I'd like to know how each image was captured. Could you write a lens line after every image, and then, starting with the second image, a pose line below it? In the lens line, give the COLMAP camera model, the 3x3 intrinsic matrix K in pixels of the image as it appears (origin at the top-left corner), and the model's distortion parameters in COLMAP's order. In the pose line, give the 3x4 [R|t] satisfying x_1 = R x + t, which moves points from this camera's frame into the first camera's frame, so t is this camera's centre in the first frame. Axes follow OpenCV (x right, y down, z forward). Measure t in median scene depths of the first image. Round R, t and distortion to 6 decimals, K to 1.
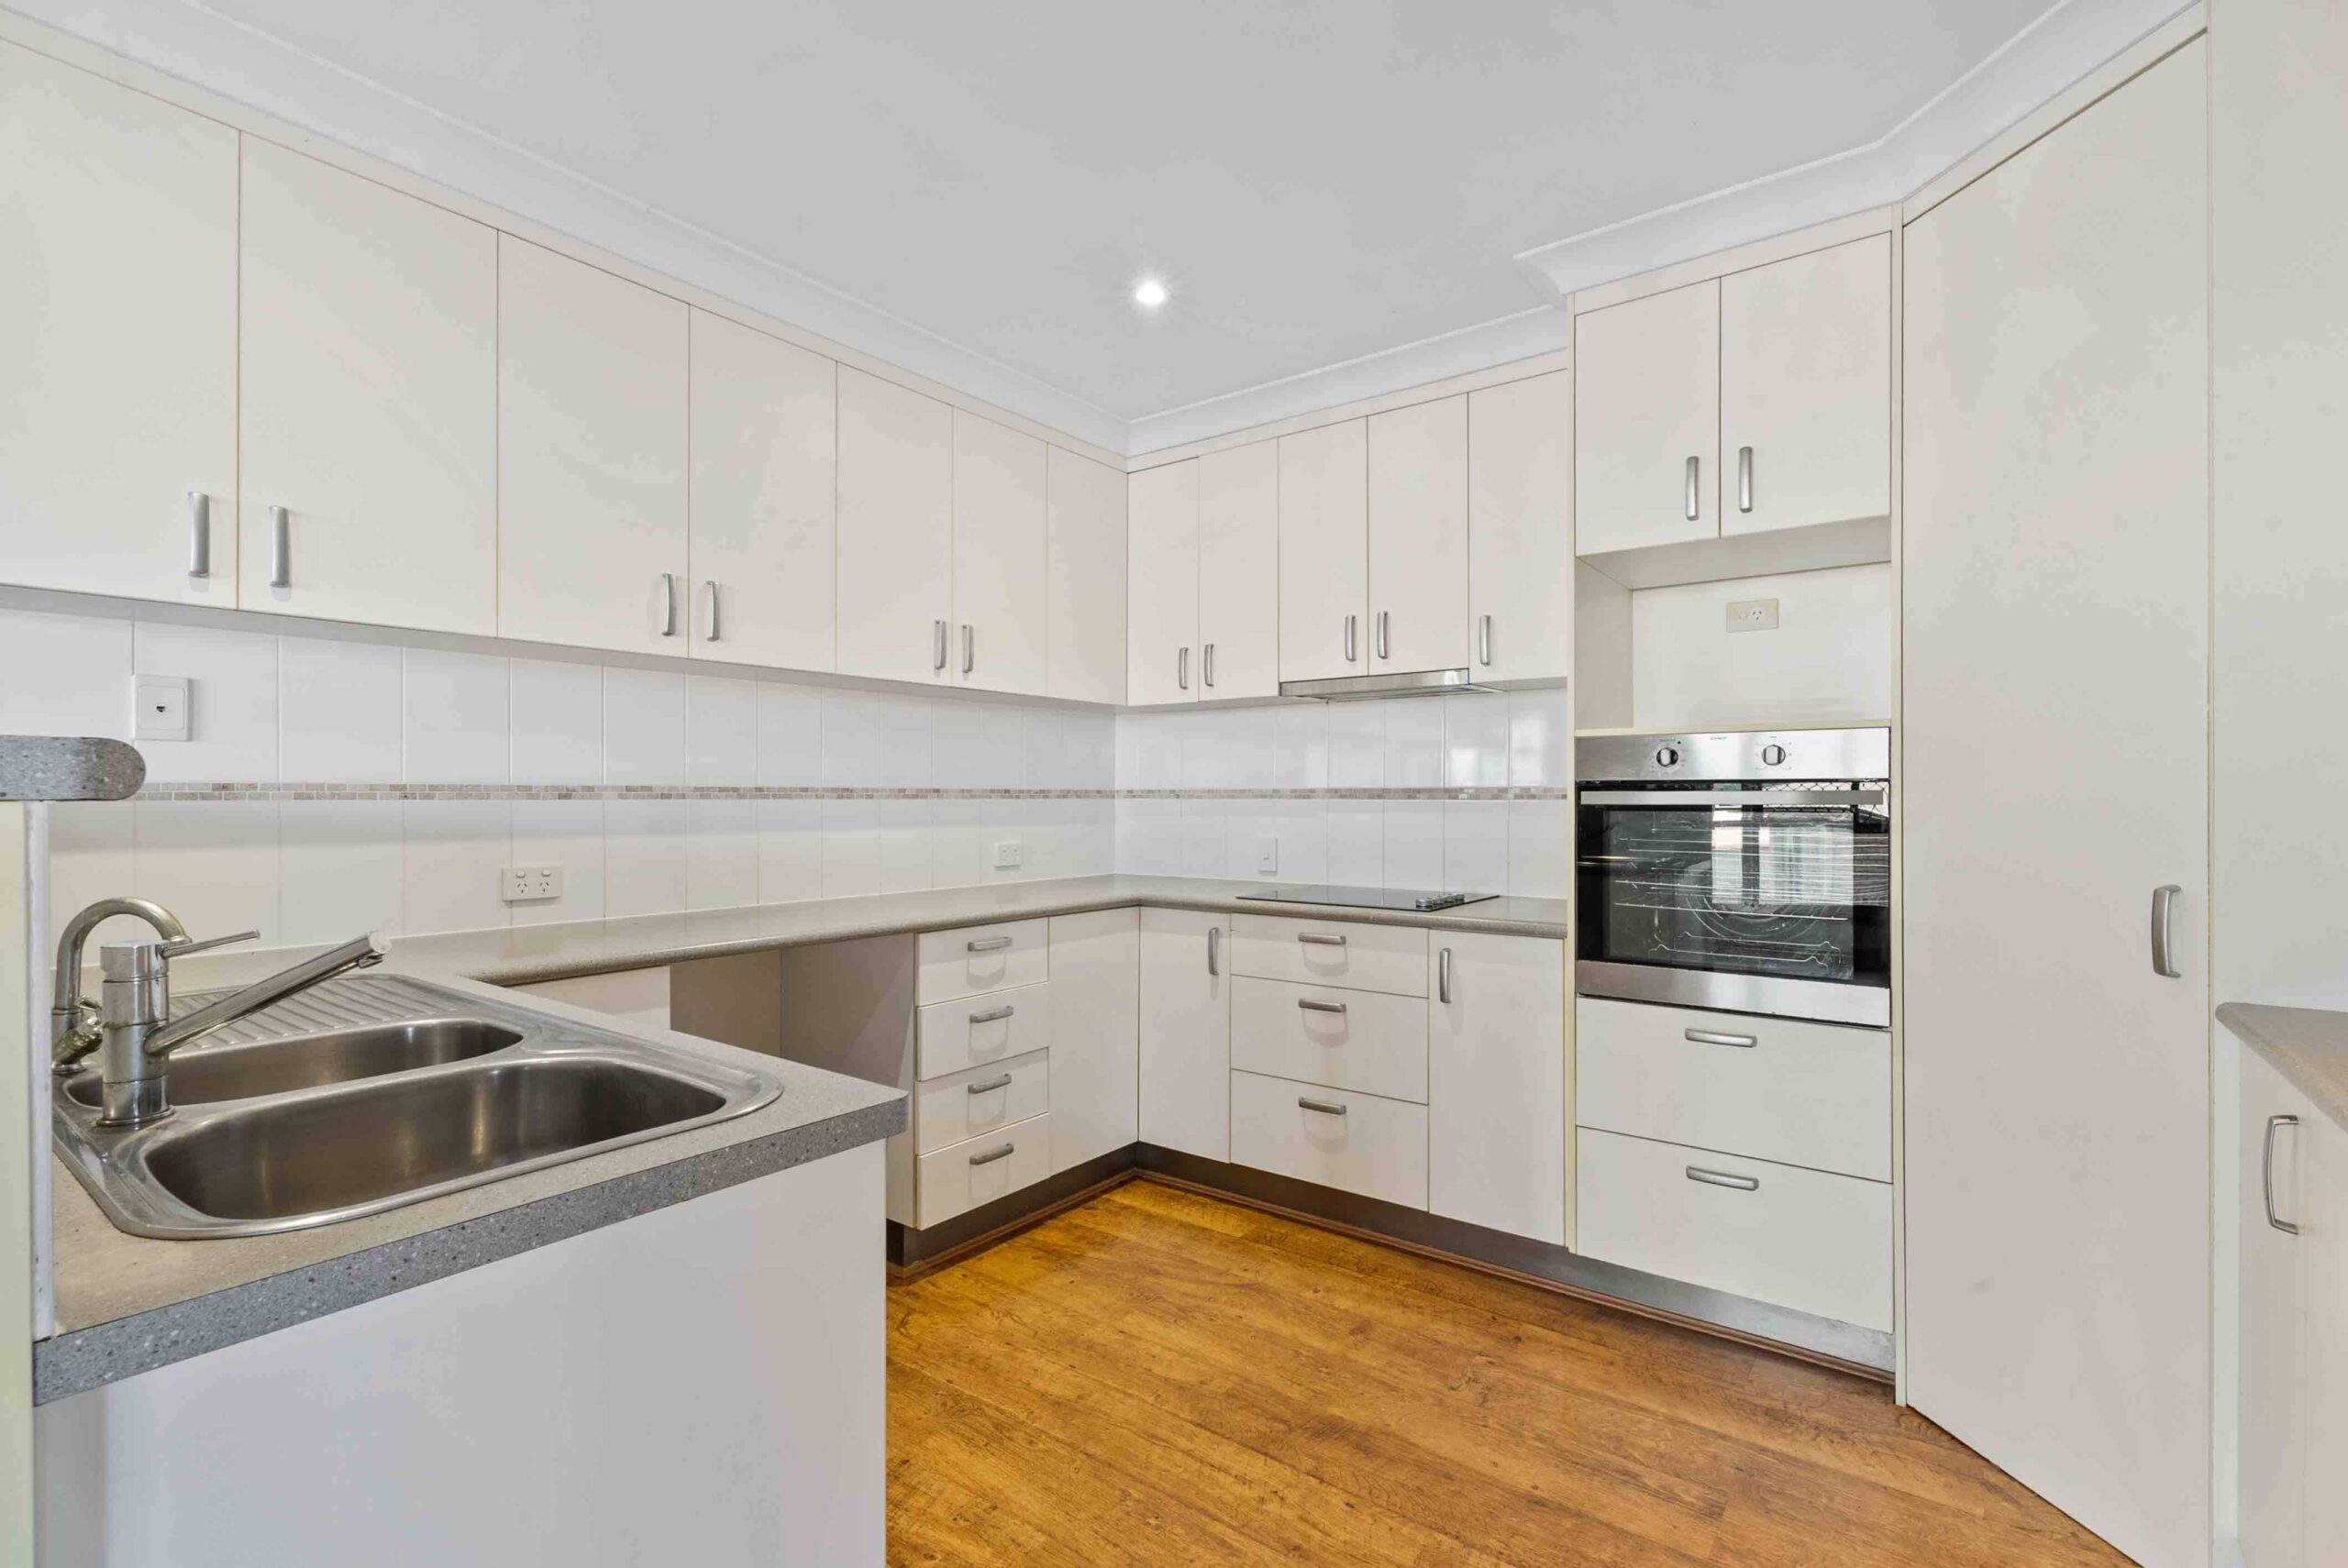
lens RADIAL K [[1074.4, 0, 1158.5], [0, 1074.4, 790.8], [0, 0, 1]] dist [0.008125, 0.002097]
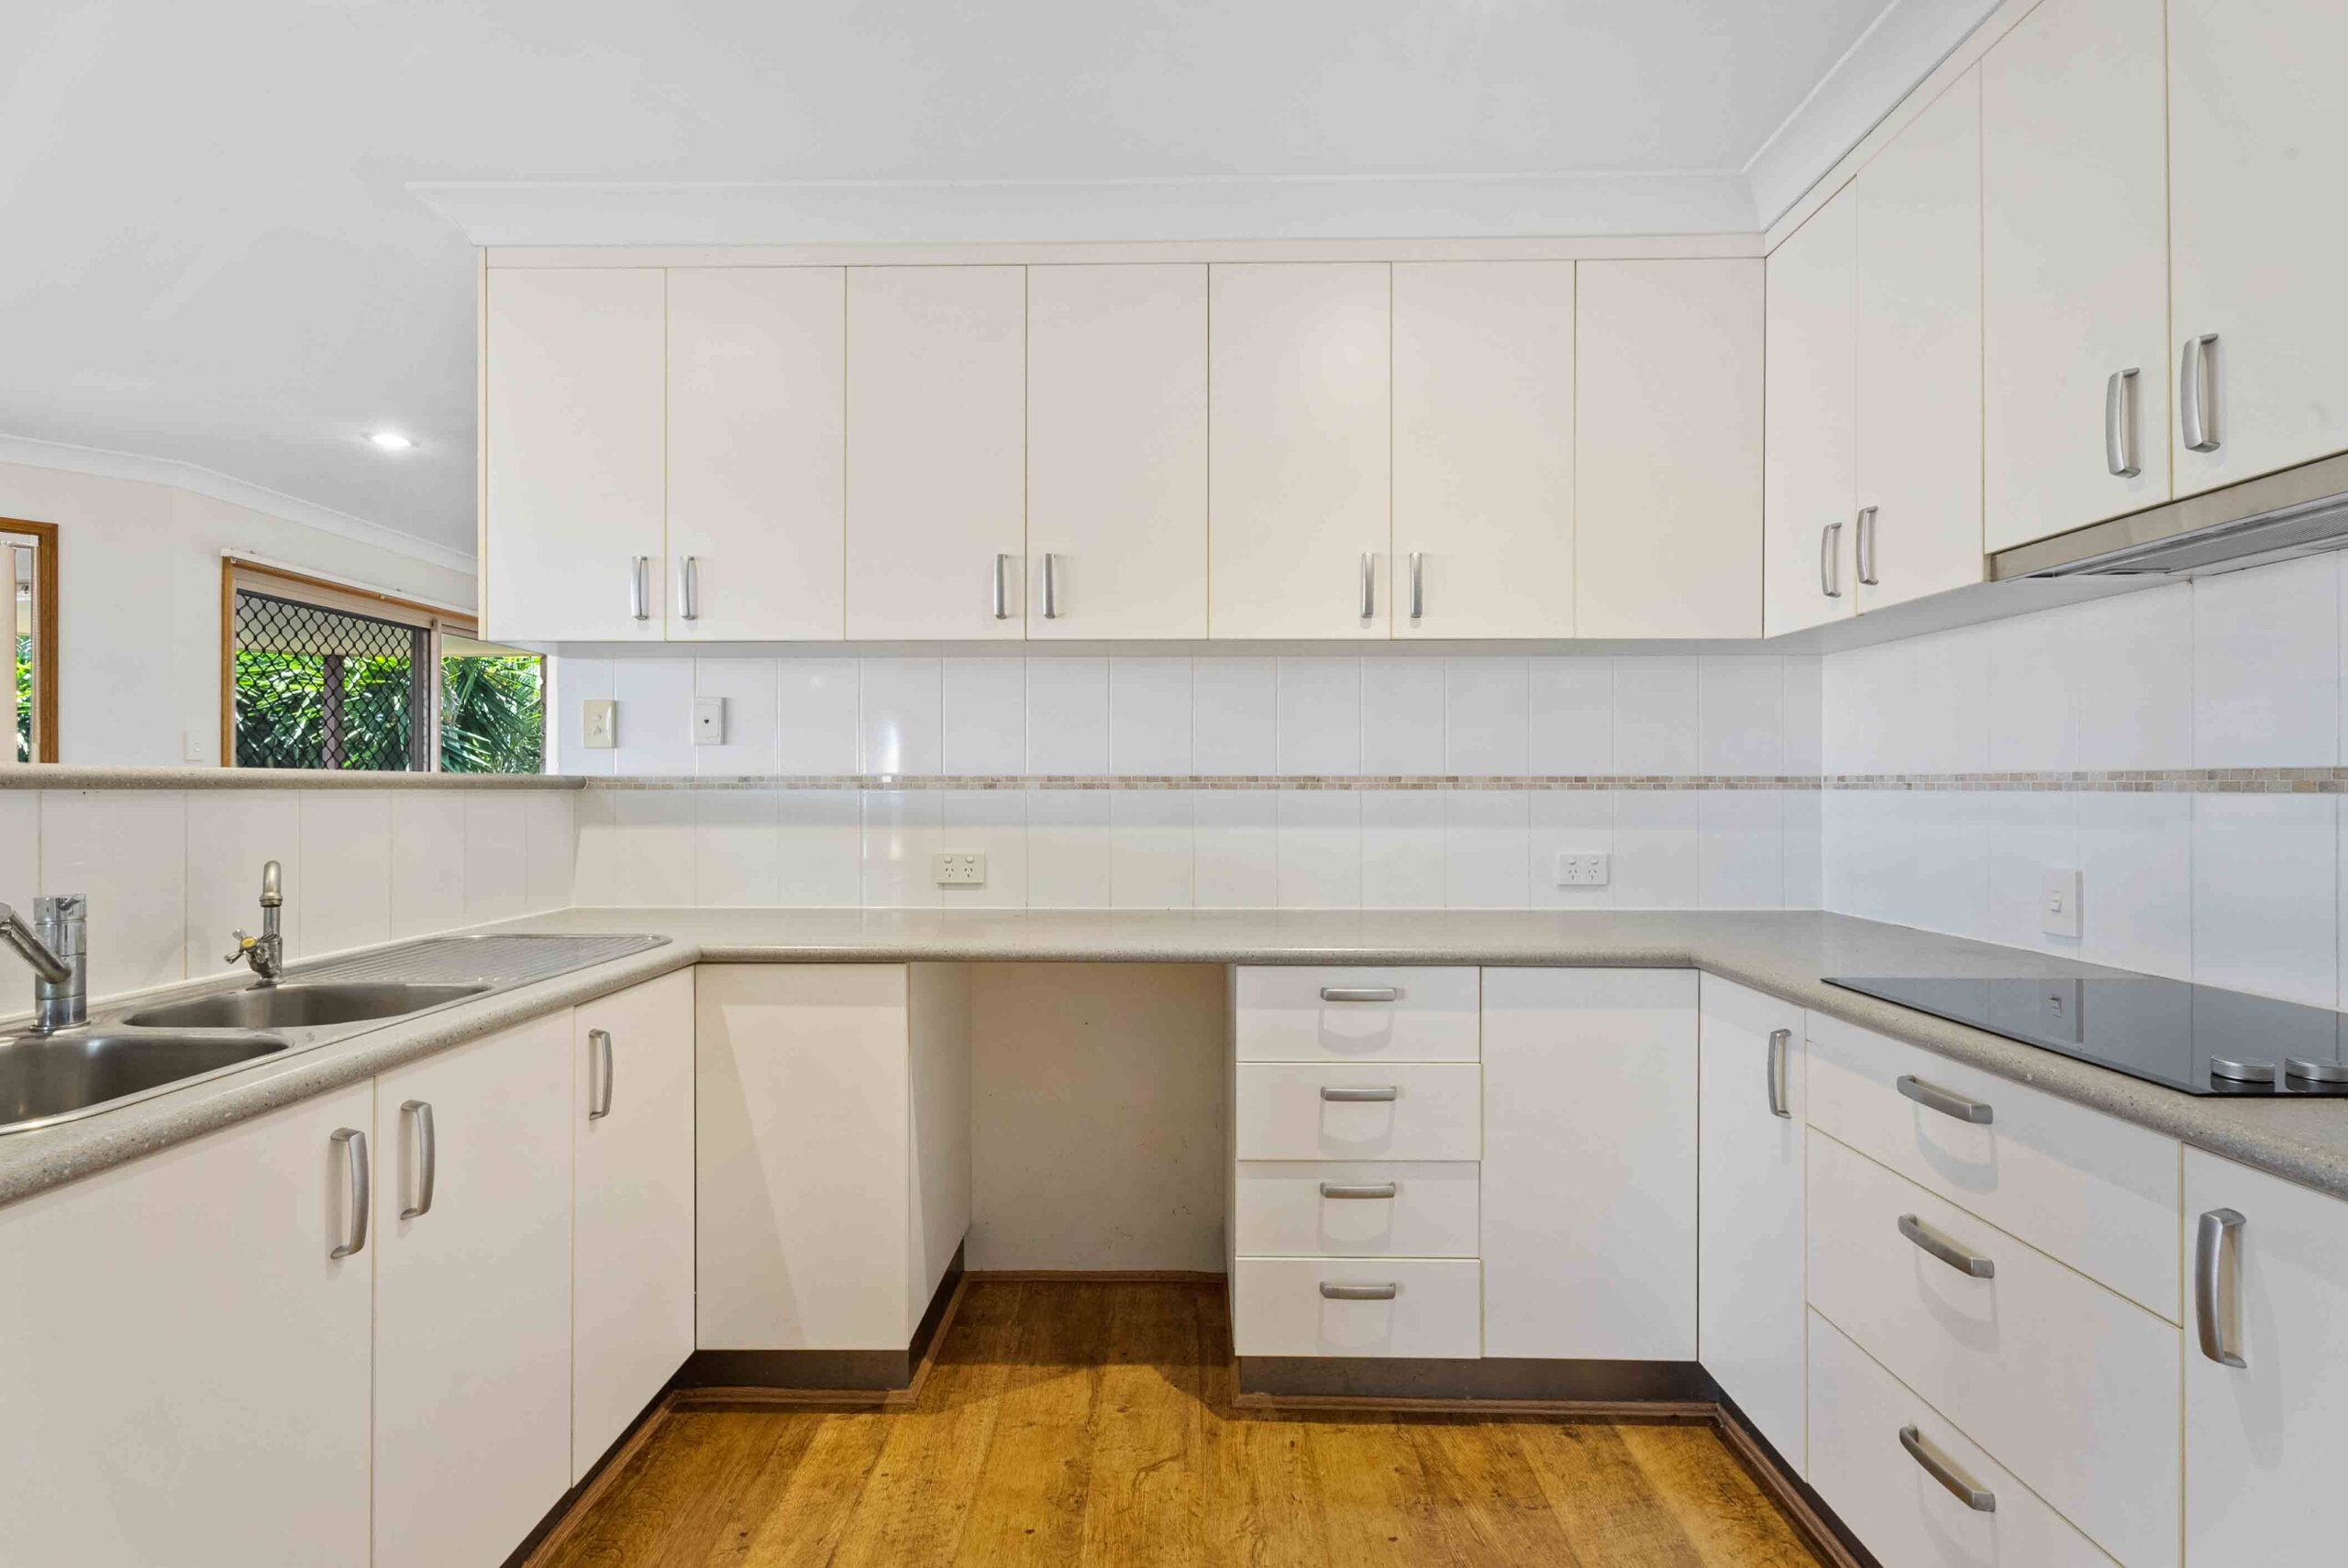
lens RADIAL K [[1074.4, 0, 1166.5], [0, 1074.4, 779.4], [0, 0, 1]] dist [0.008125, 0.002097]
pose [[0.584700, -0.004756, -0.811235, 0.334527], [0.004557, 0.999986, -0.002579, 0.001598], [0.811237, -0.002189, 0.584714, 0.462491]]
